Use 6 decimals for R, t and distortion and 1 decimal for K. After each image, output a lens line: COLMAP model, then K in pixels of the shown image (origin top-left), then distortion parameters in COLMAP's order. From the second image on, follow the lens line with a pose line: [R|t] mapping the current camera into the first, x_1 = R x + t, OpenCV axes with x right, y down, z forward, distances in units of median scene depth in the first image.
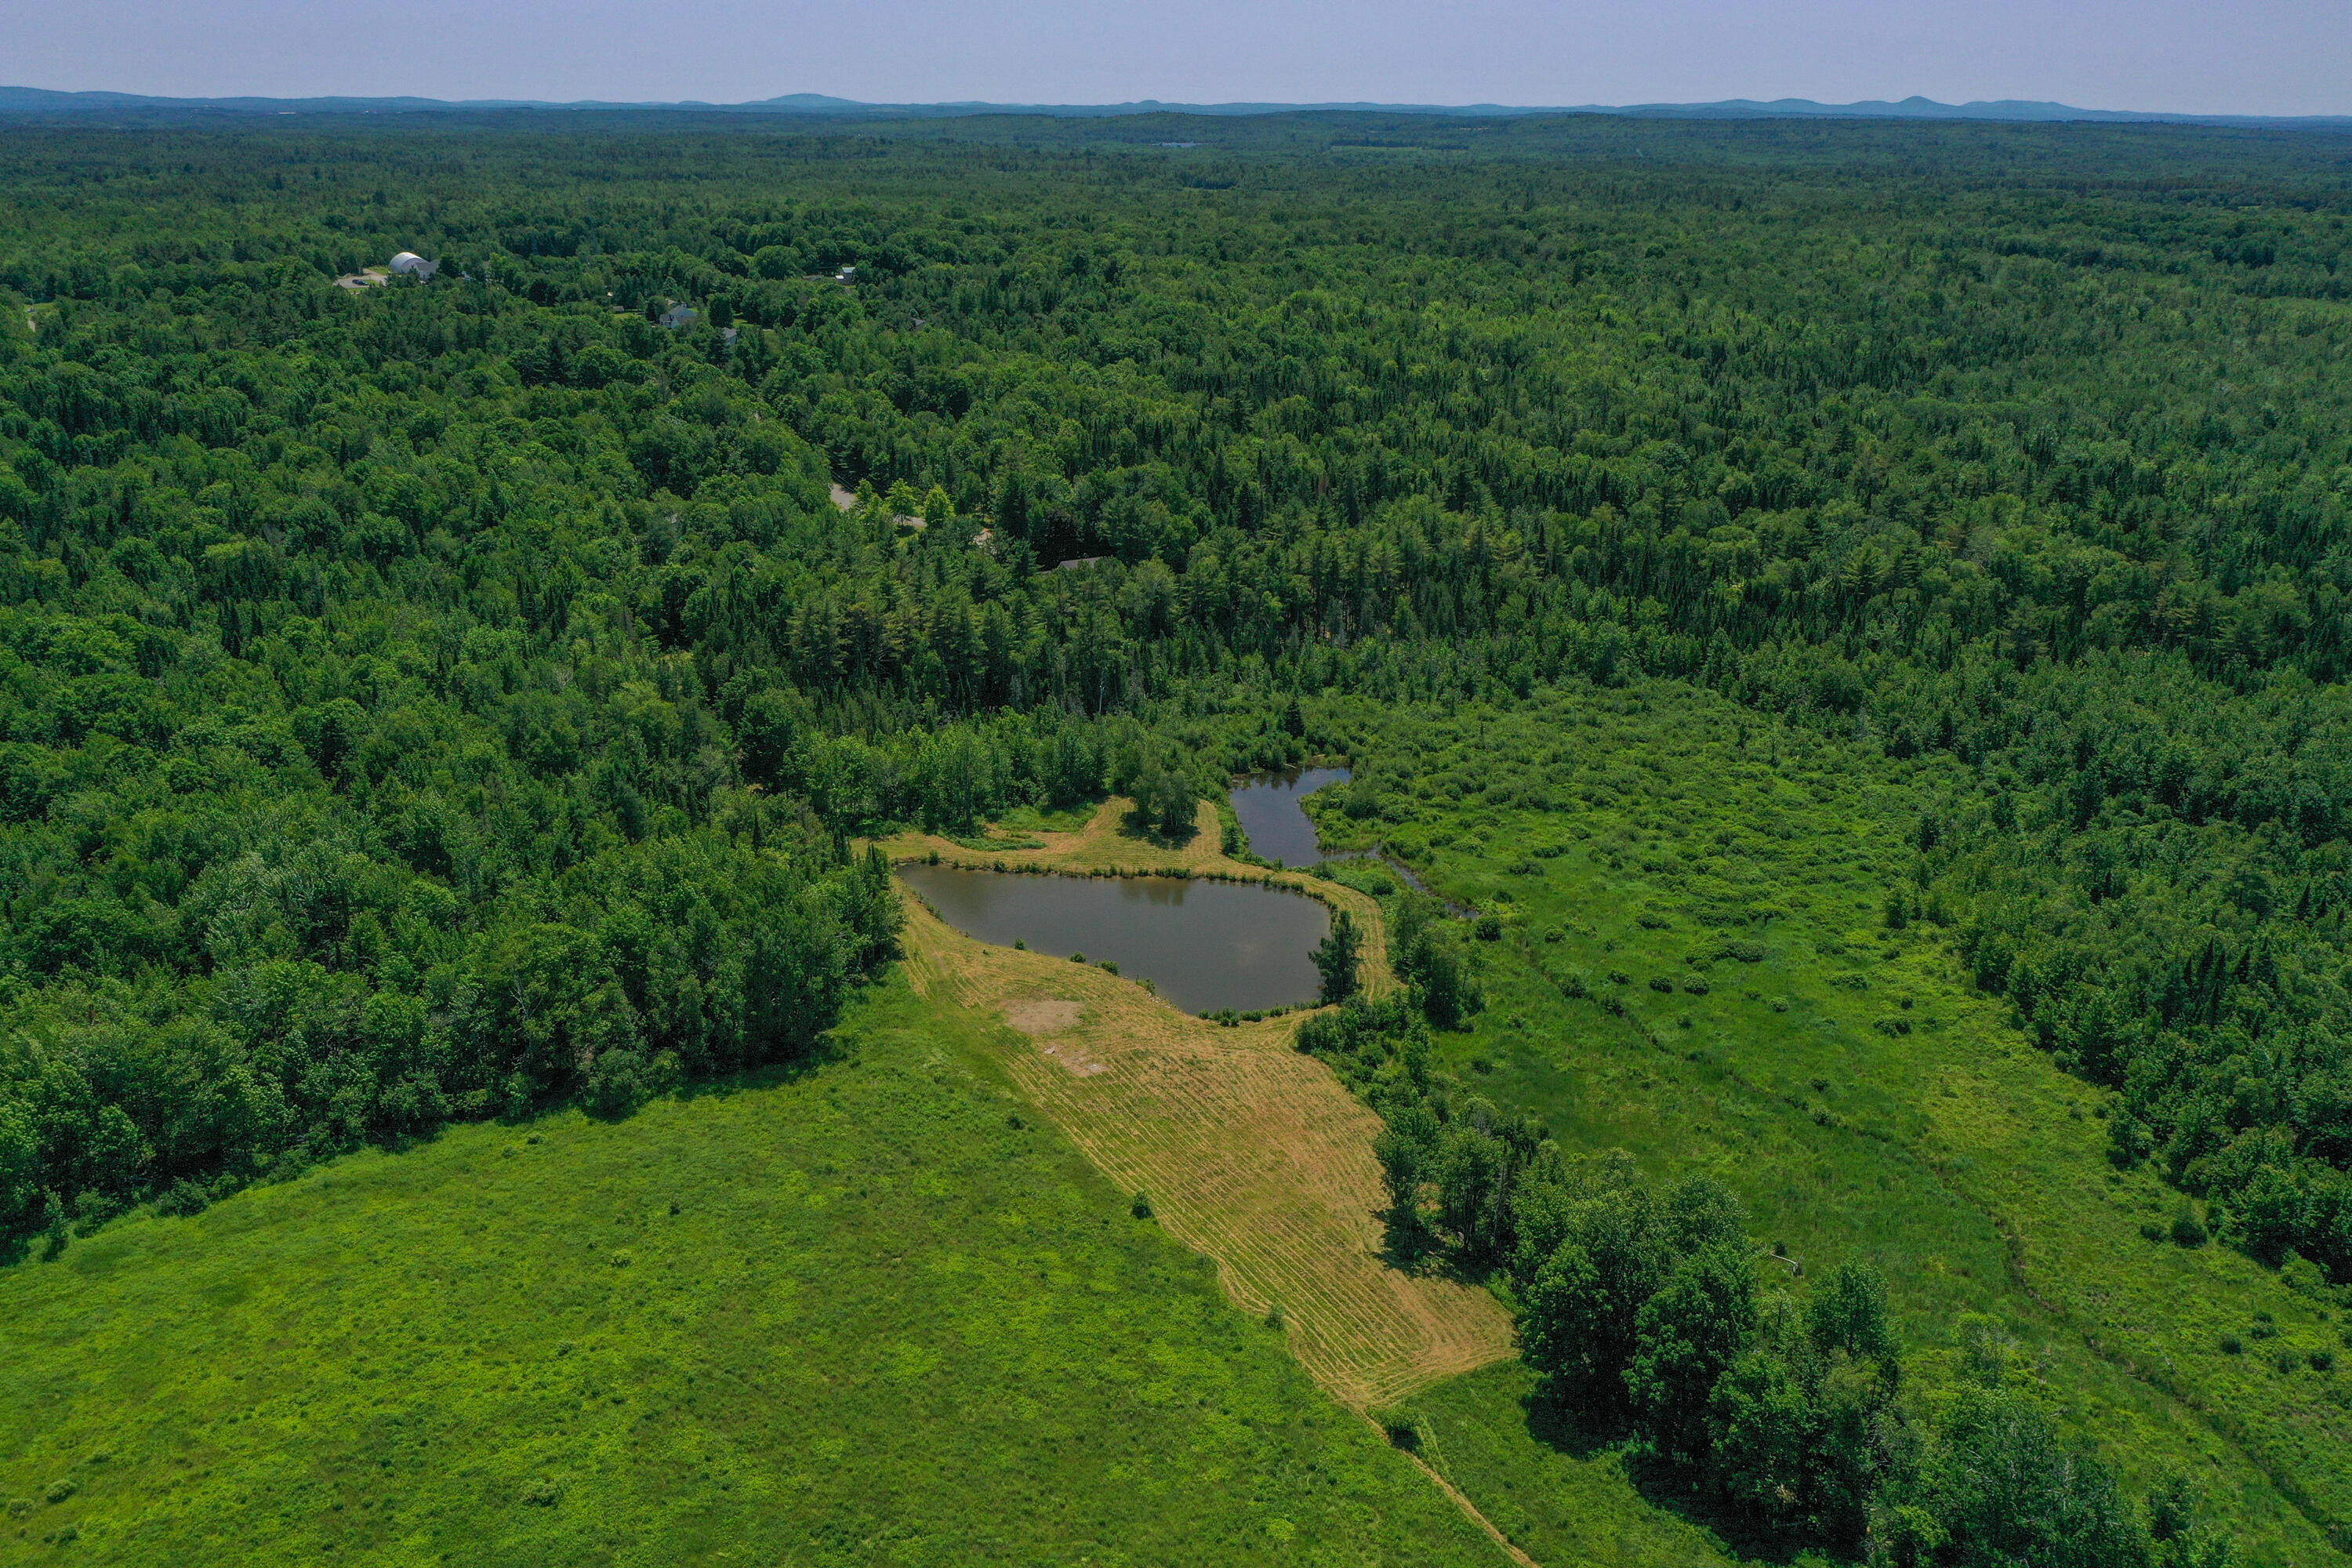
lens RADIAL K [[1873.2, 0, 1164.0], [0, 1873.2, 741.6], [0, 0, 1]] dist [-0.005009, 0.002489]
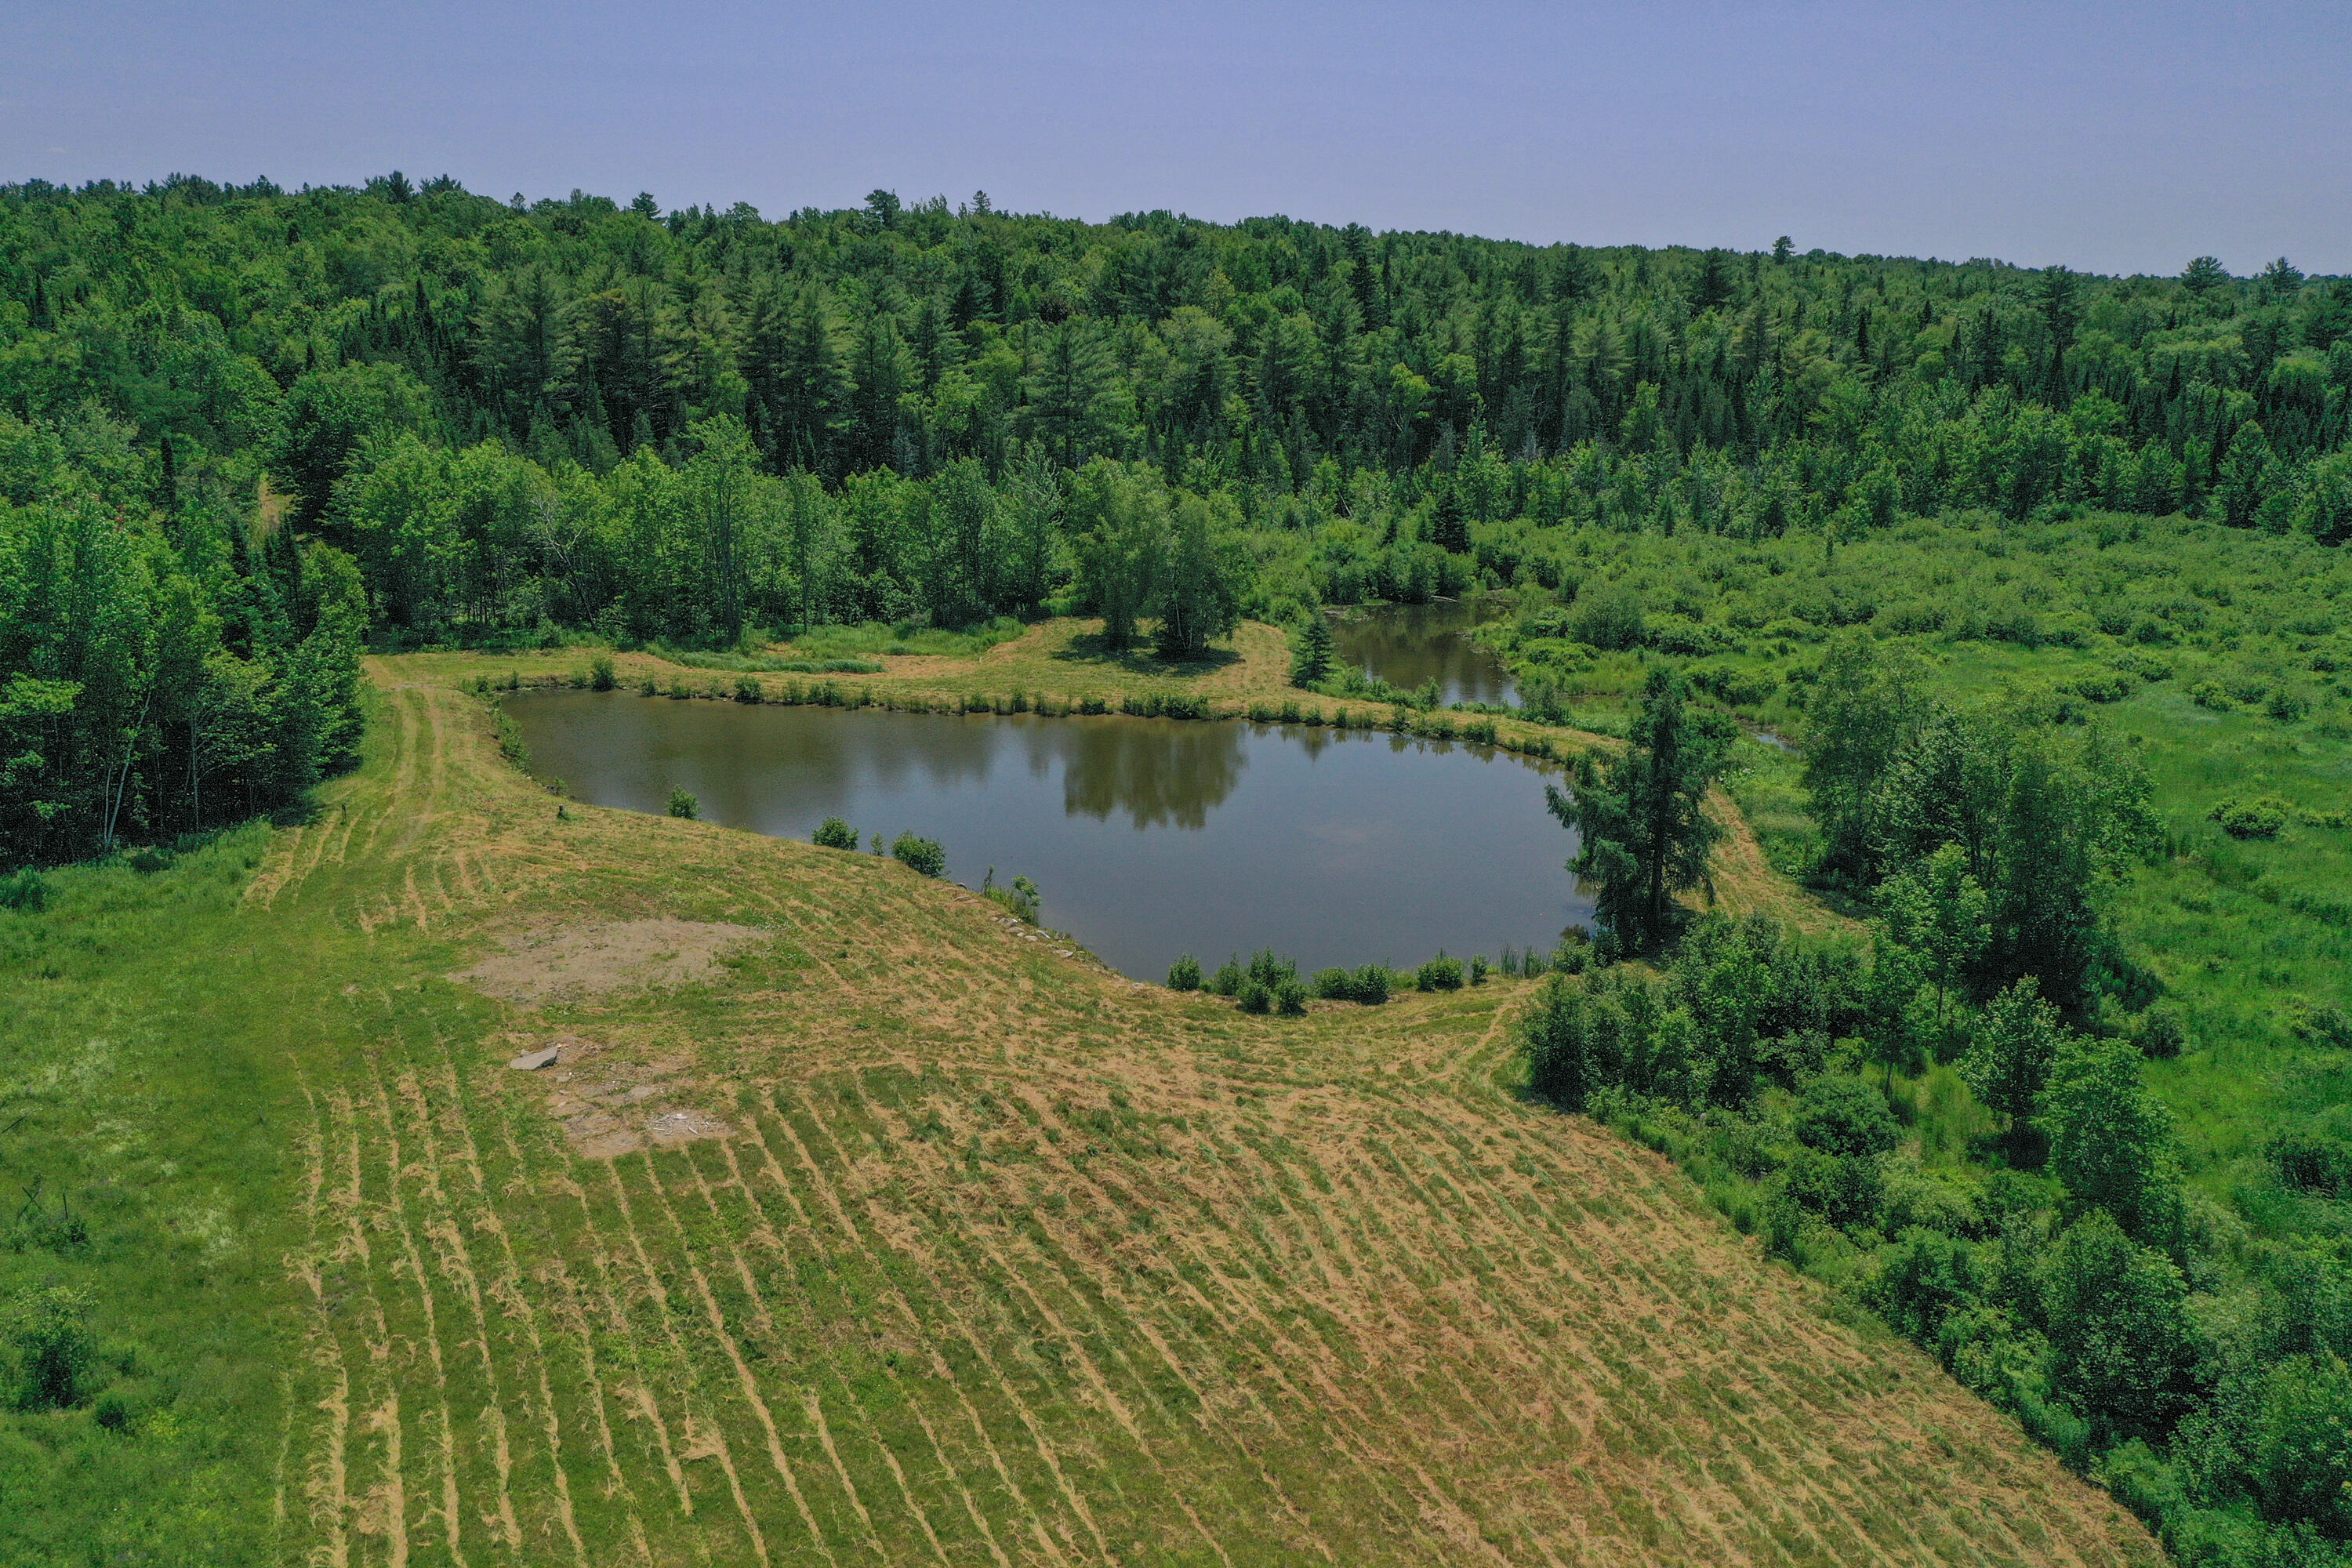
lens RADIAL K [[1849.7, 0, 1169.2], [0, 1849.7, 783.7], [0, 0, 1]] dist [-0.000650, -0.004206]
pose [[0.997993, 0.016208, -0.061219, 0.029873], [-0.020720, 0.997058, -0.073804, 0.114826], [0.059843, 0.074924, 0.995392, 0.600362]]
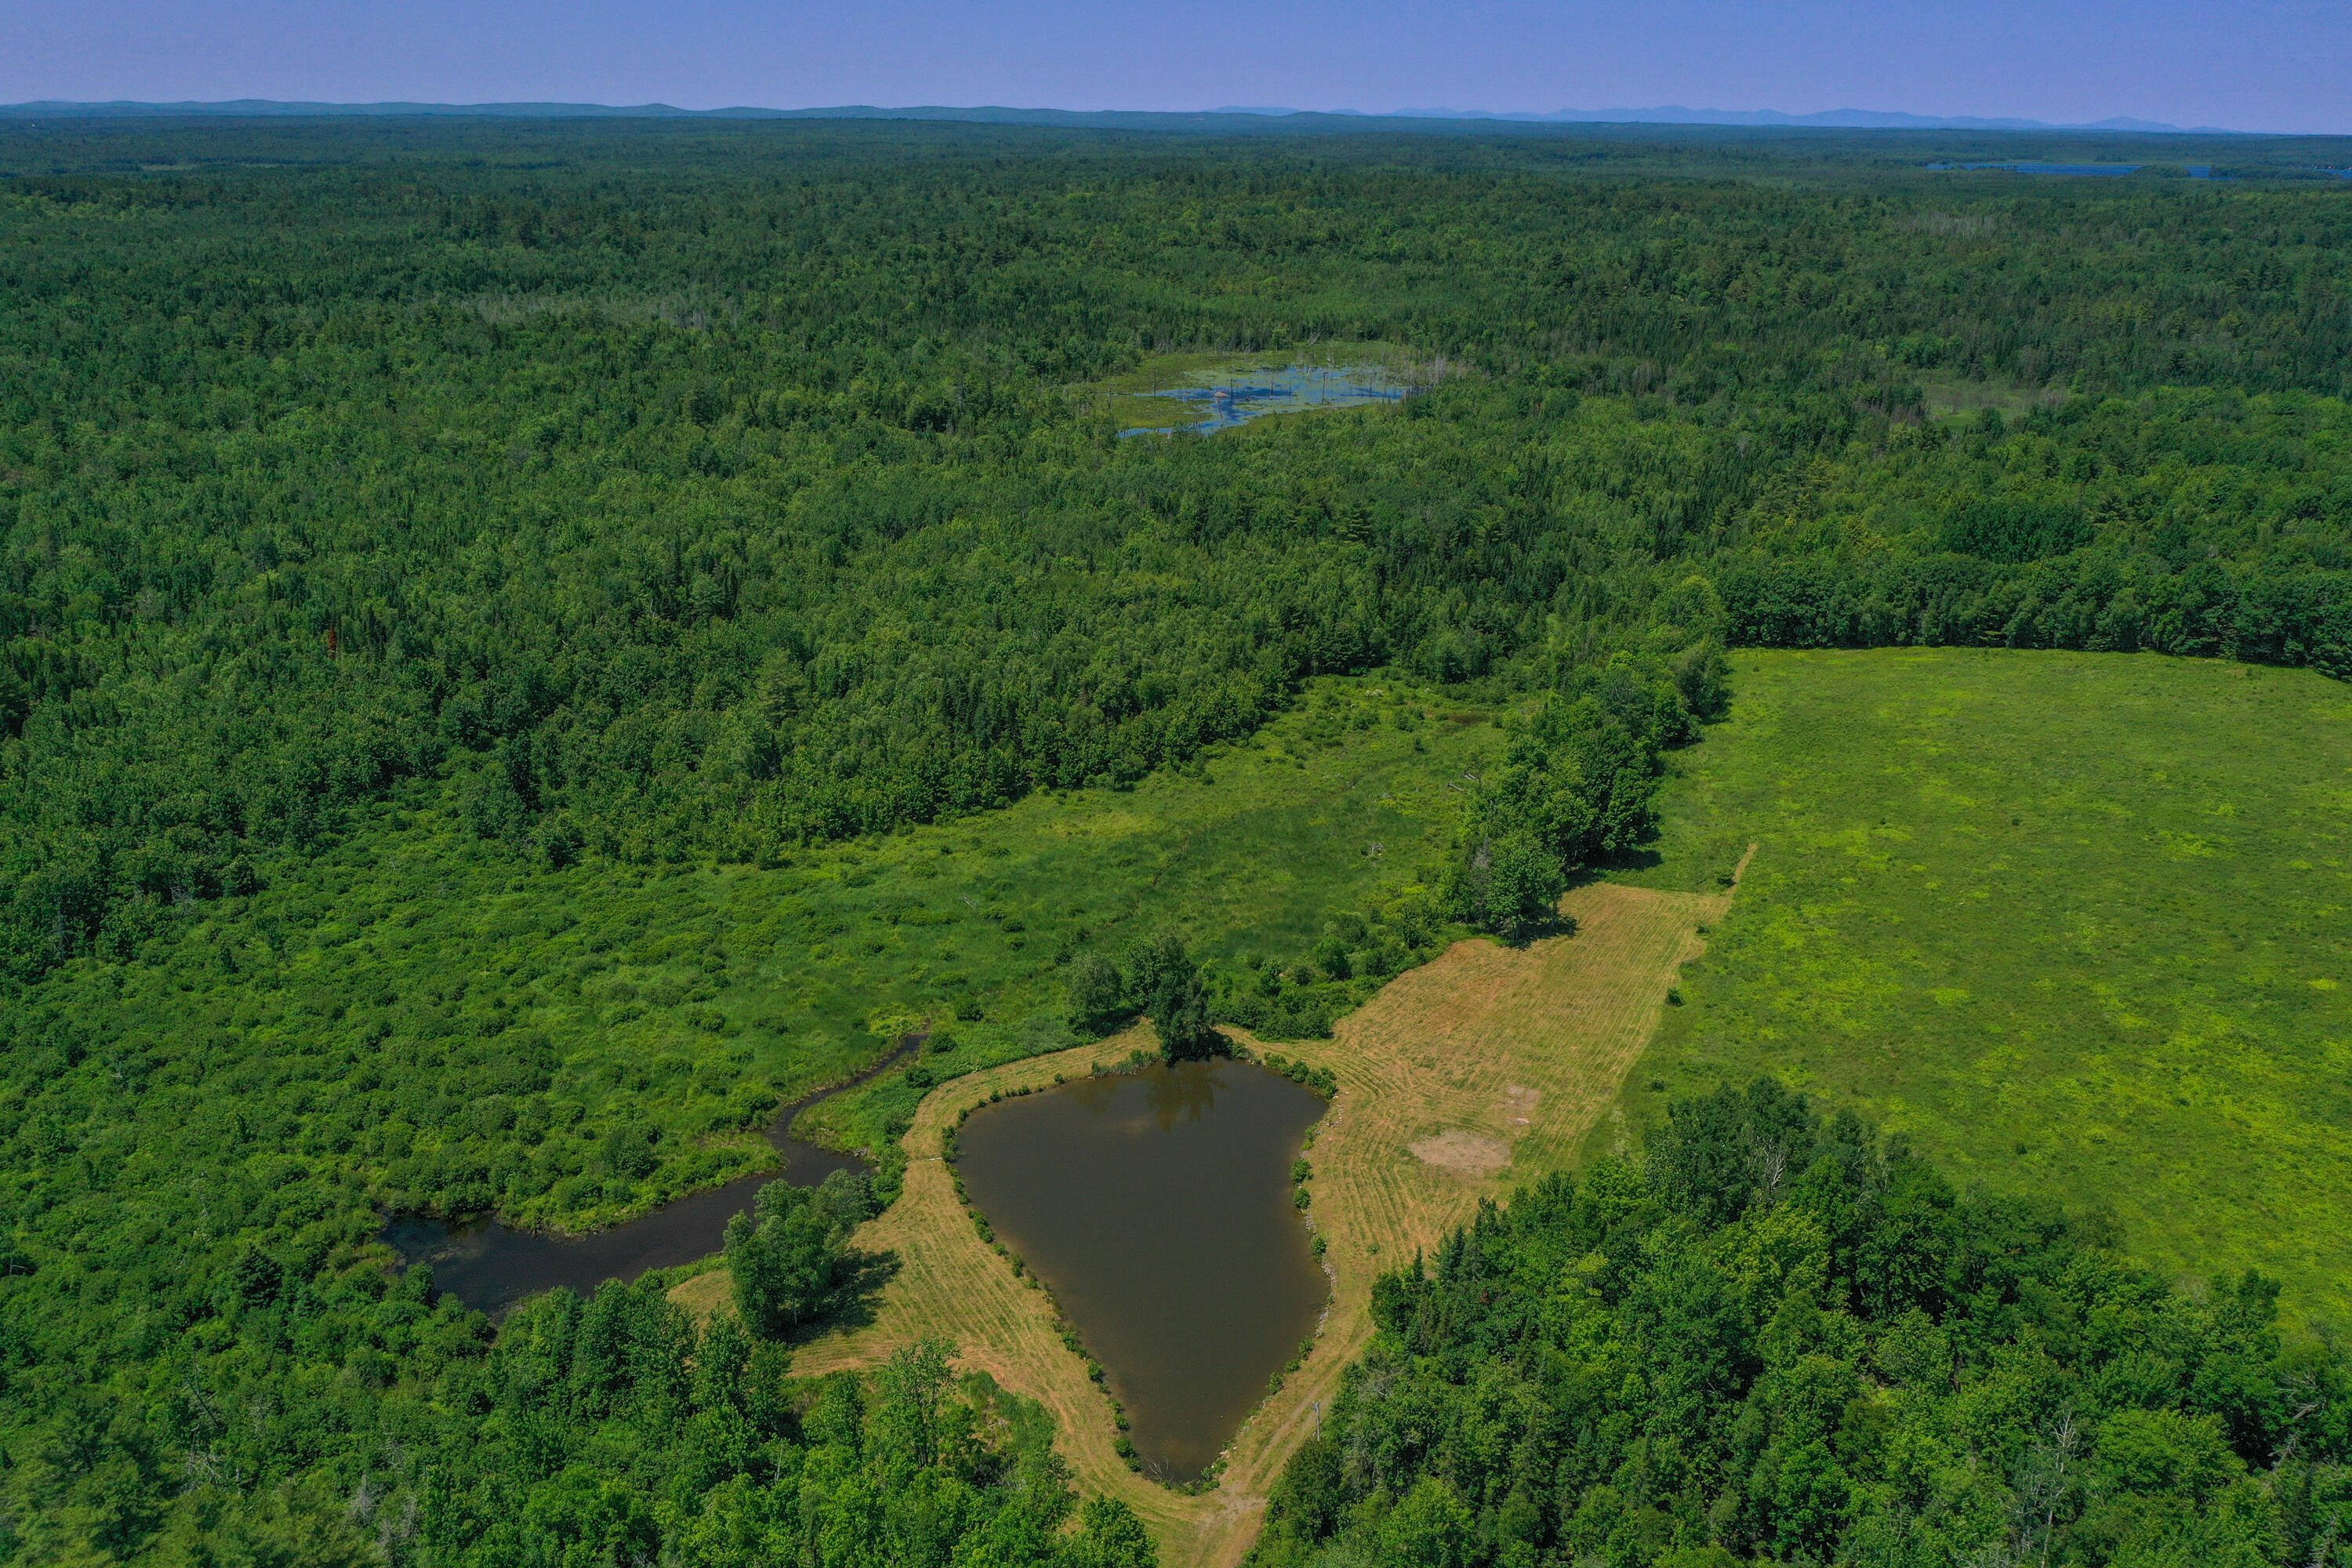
lens RADIAL K [[1849.8, 0, 1176.0], [0, 1849.8, 784.0], [0, 0, 1]] dist [-0.008515, 0.001313]
pose [[-0.526546, -0.303979, 0.793944, -0.511996], [0.265027, 0.828659, 0.493037, -0.372611], [-0.807781, 0.470023, -0.355764, 1.097810]]
